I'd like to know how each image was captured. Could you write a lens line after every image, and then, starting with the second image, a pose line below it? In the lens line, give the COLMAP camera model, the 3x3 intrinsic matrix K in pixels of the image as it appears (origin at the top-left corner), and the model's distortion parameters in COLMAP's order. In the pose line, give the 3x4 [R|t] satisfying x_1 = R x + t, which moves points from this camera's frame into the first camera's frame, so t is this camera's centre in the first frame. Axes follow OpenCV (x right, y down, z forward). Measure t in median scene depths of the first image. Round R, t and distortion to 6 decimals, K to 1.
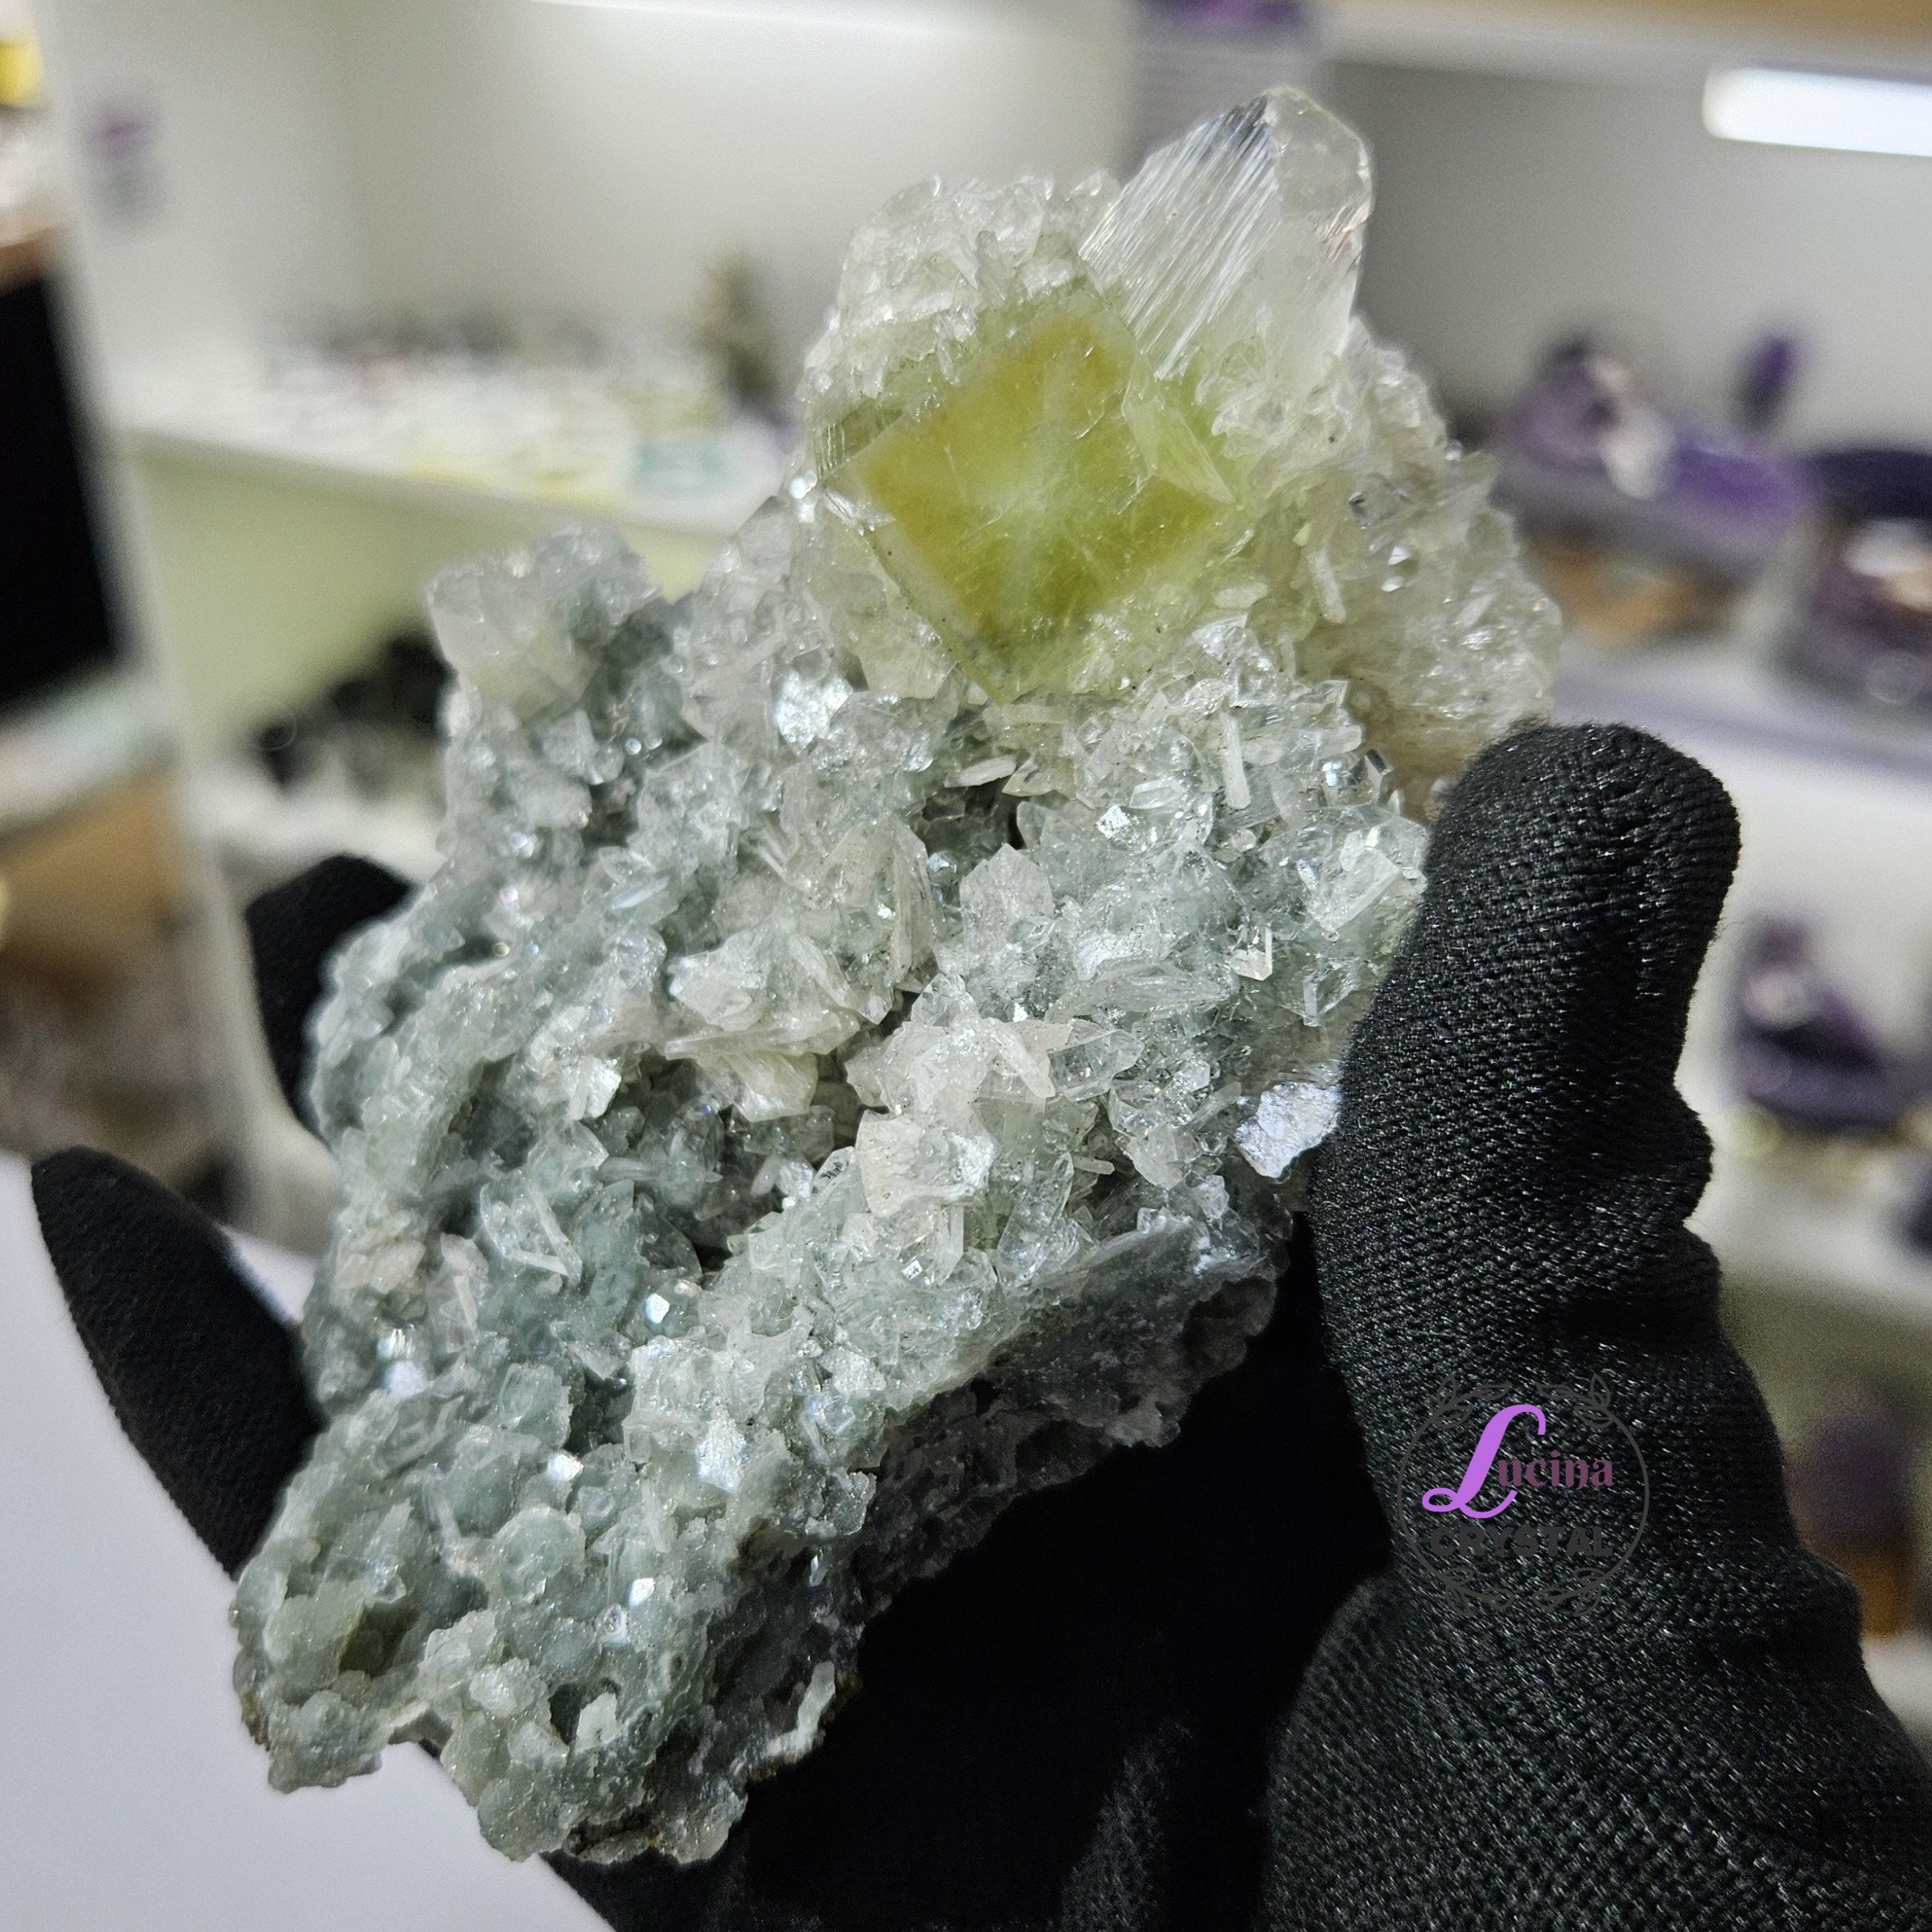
lens RADIAL K [[2433.5, 0, 960.7], [0, 2433.5, 1023.1], [0, 0, 1]] dist [-0.010220, -0.006549]
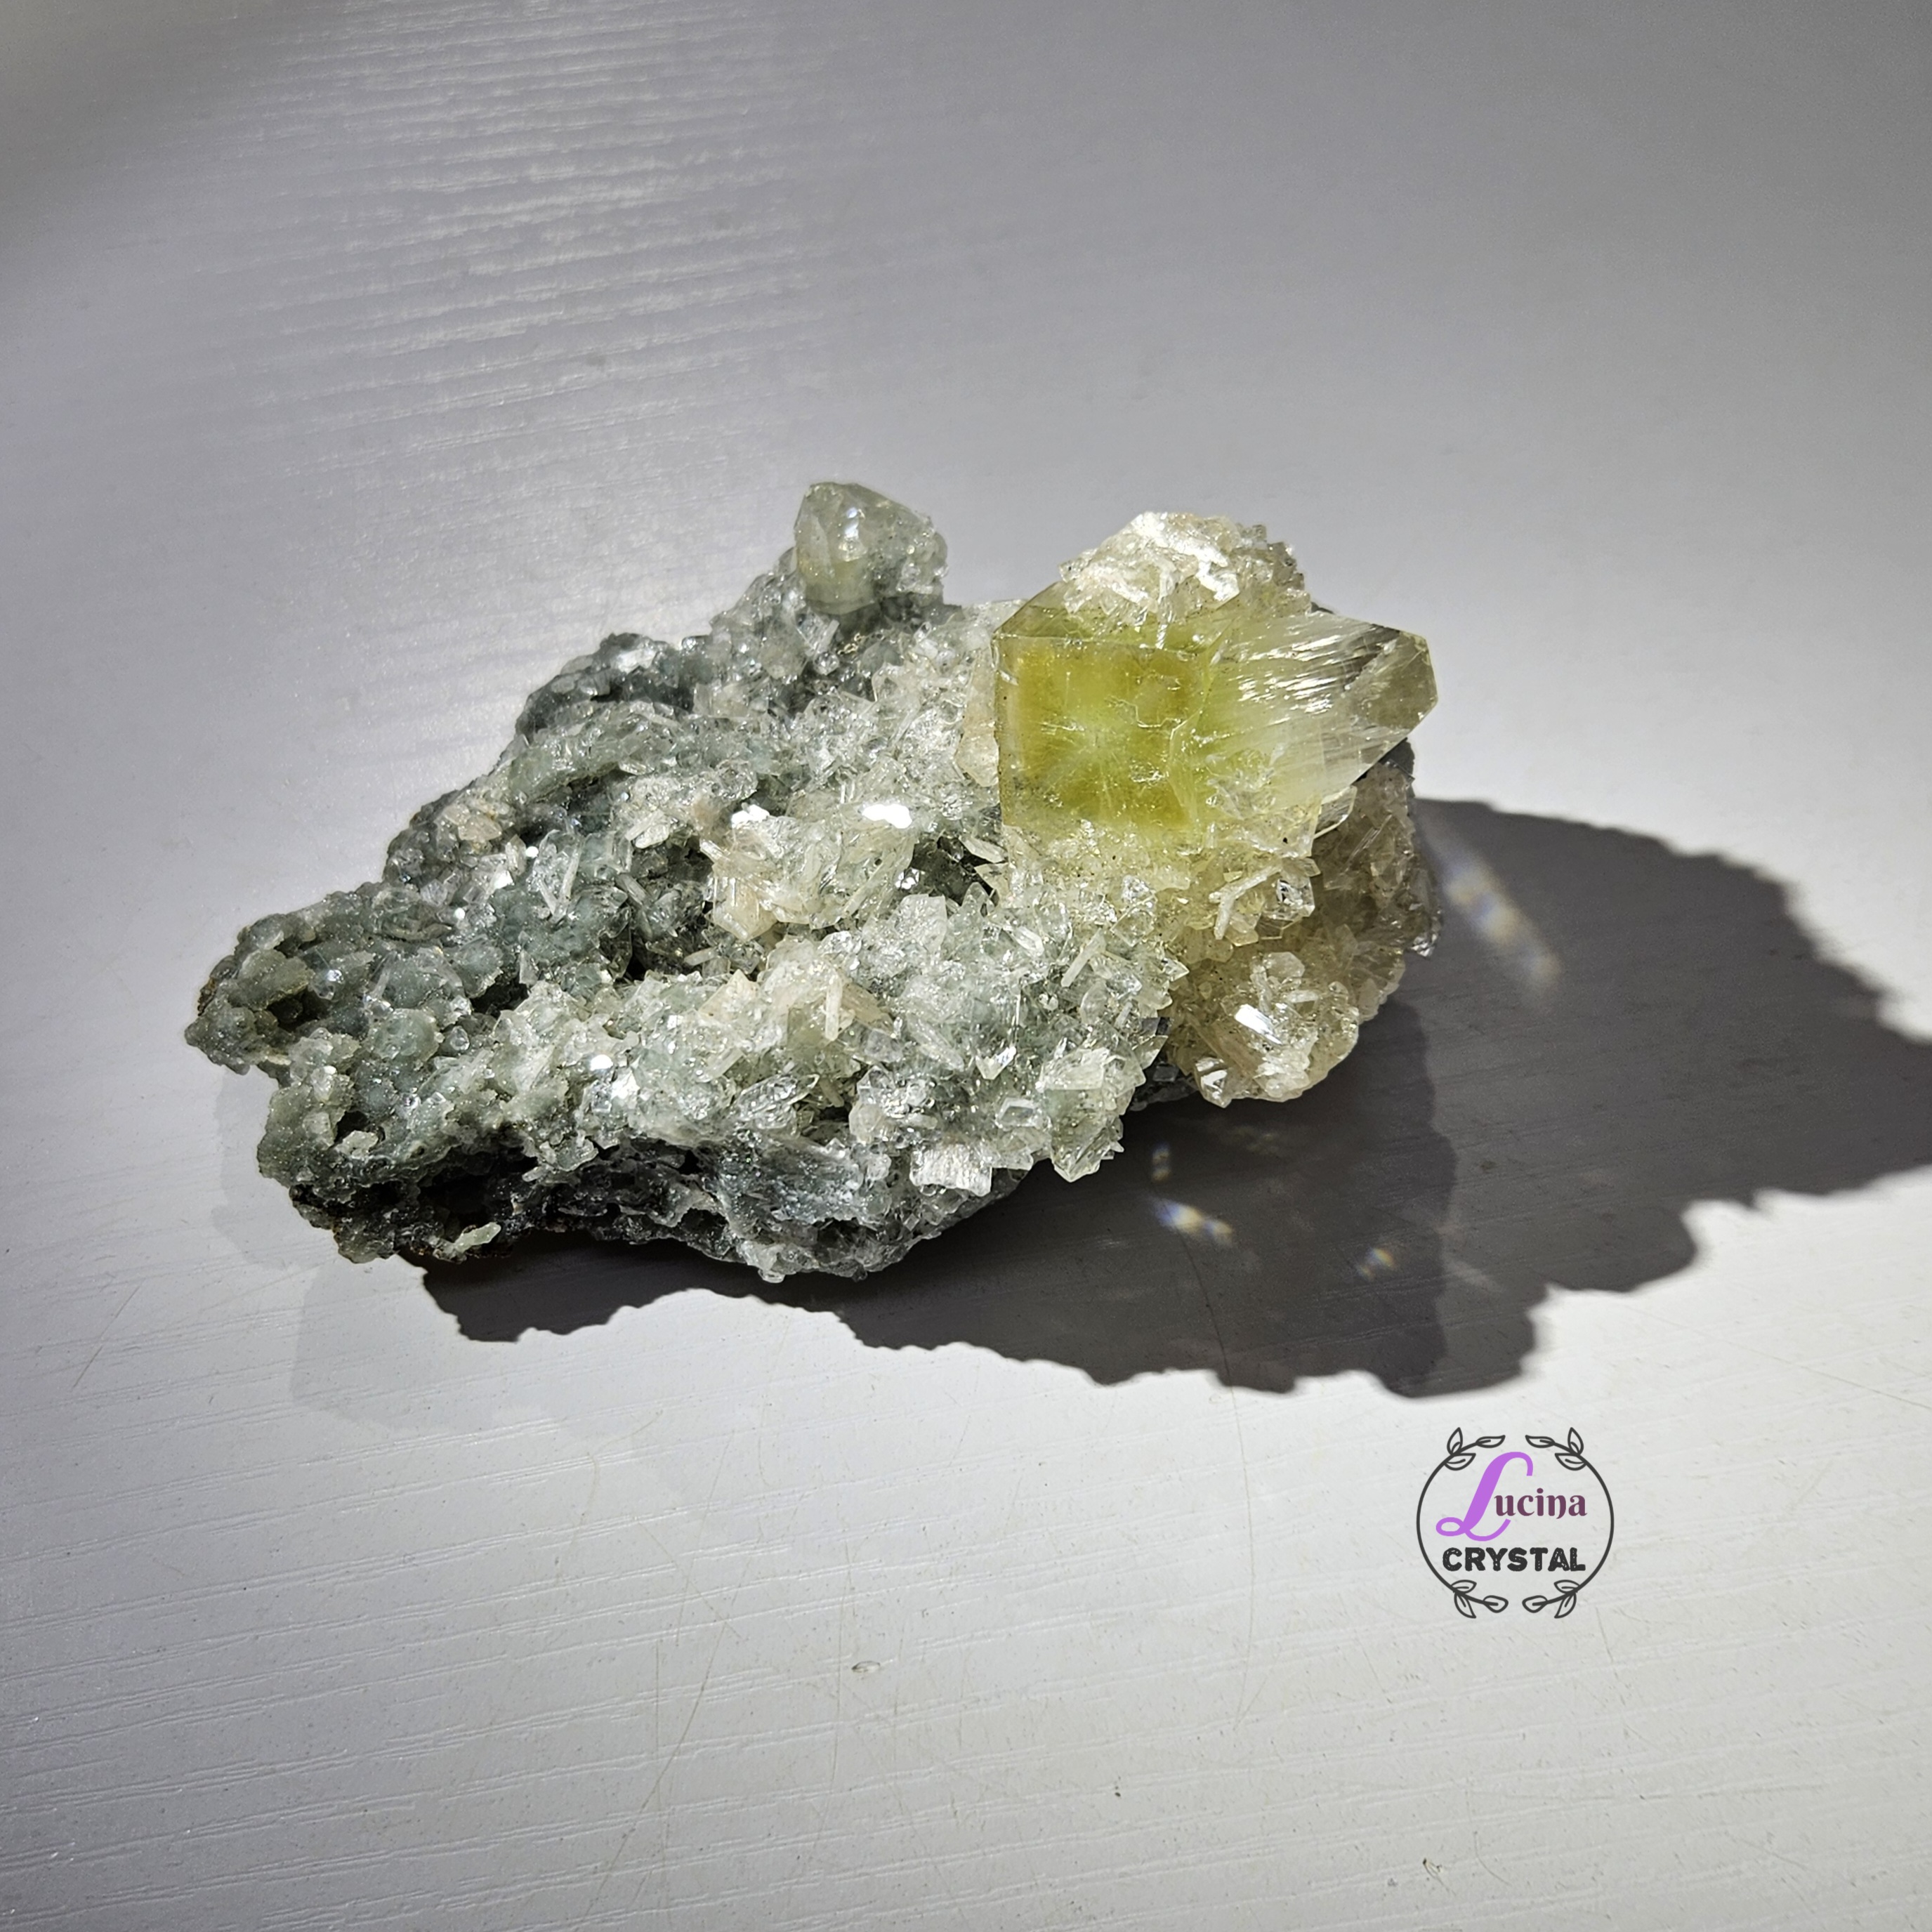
lens RADIAL K [[2837.0, 0, 851.4], [0, 2837.0, 965.5], [0, 0, 1]] dist [0.032247, -0.111543]
pose [[0.722993, 0.674353, -0.150097, 0.250413], [-0.666282, 0.738051, 0.106531, -0.179096], [0.182619, 0.022986, 0.982915, -0.654542]]
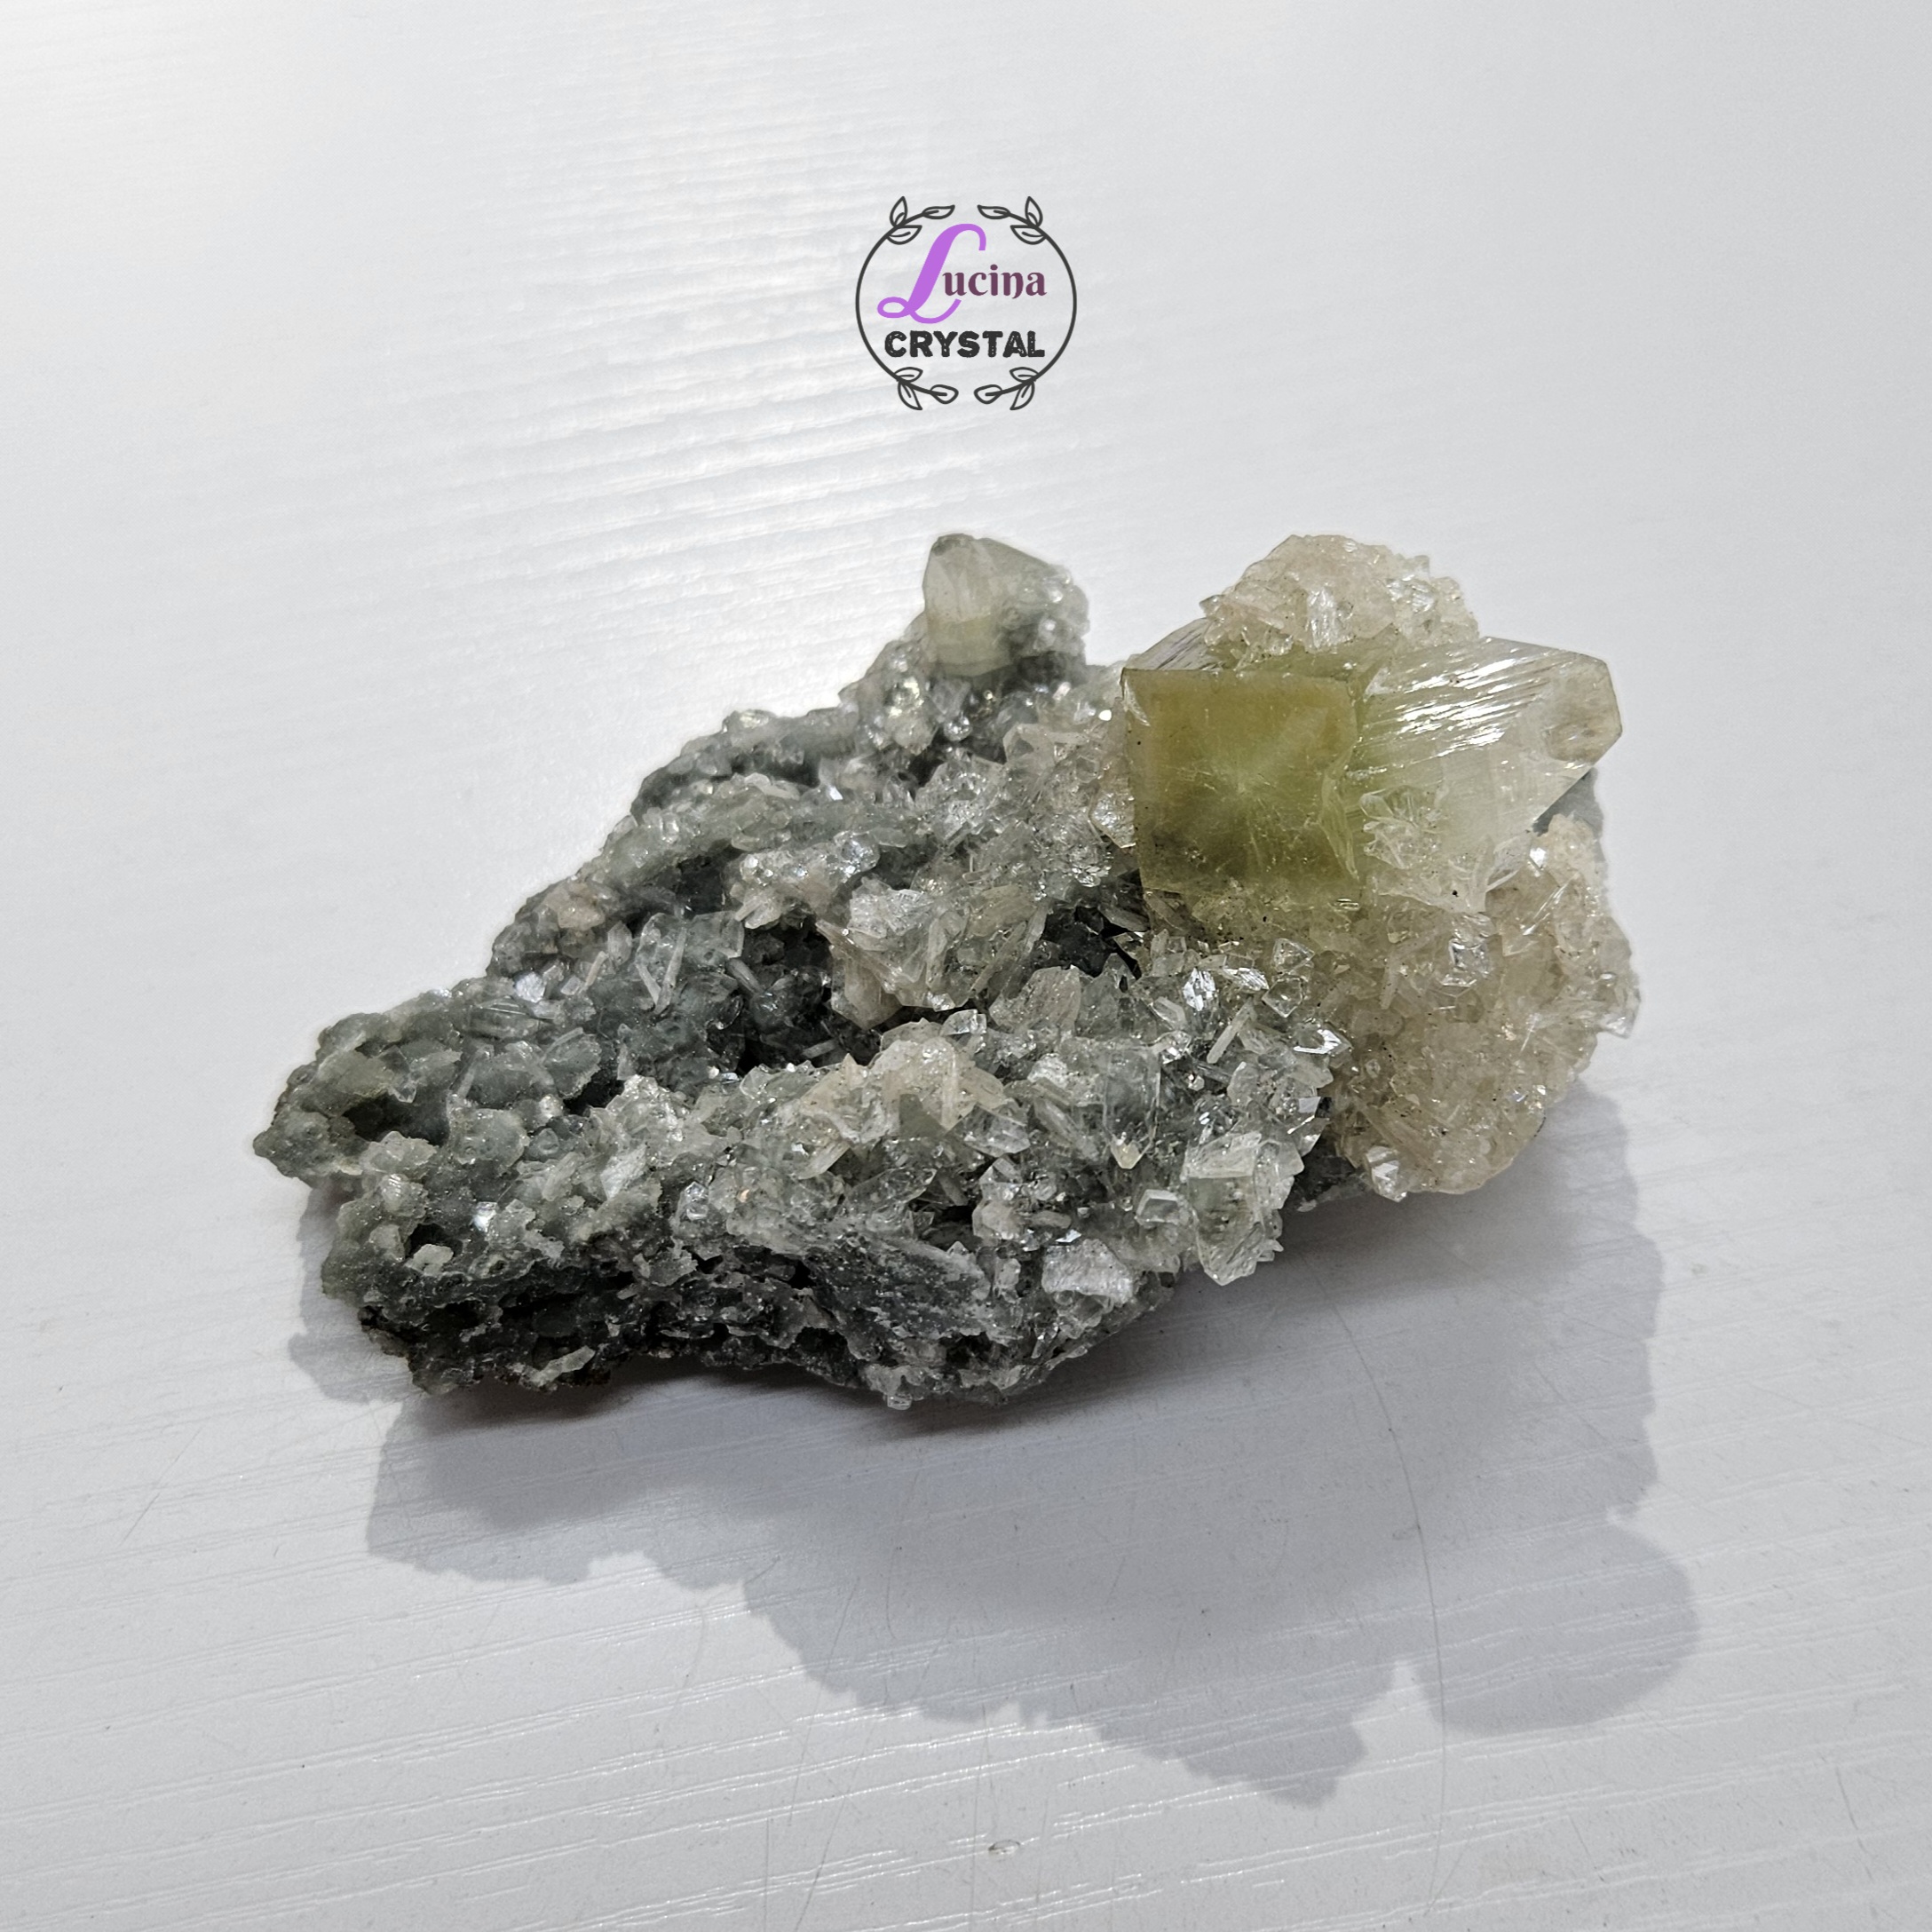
lens RADIAL K [[2678.4, 0, 1083.3], [0, 2678.4, 970.5], [0, 0, 1]] dist [-0.004194, 0.006109]
pose [[0.732138, 0.650773, -0.201169, 0.296633], [-0.653307, 0.754466, 0.063007, -0.157823], [0.192778, 0.085296, 0.977528, -0.386291]]
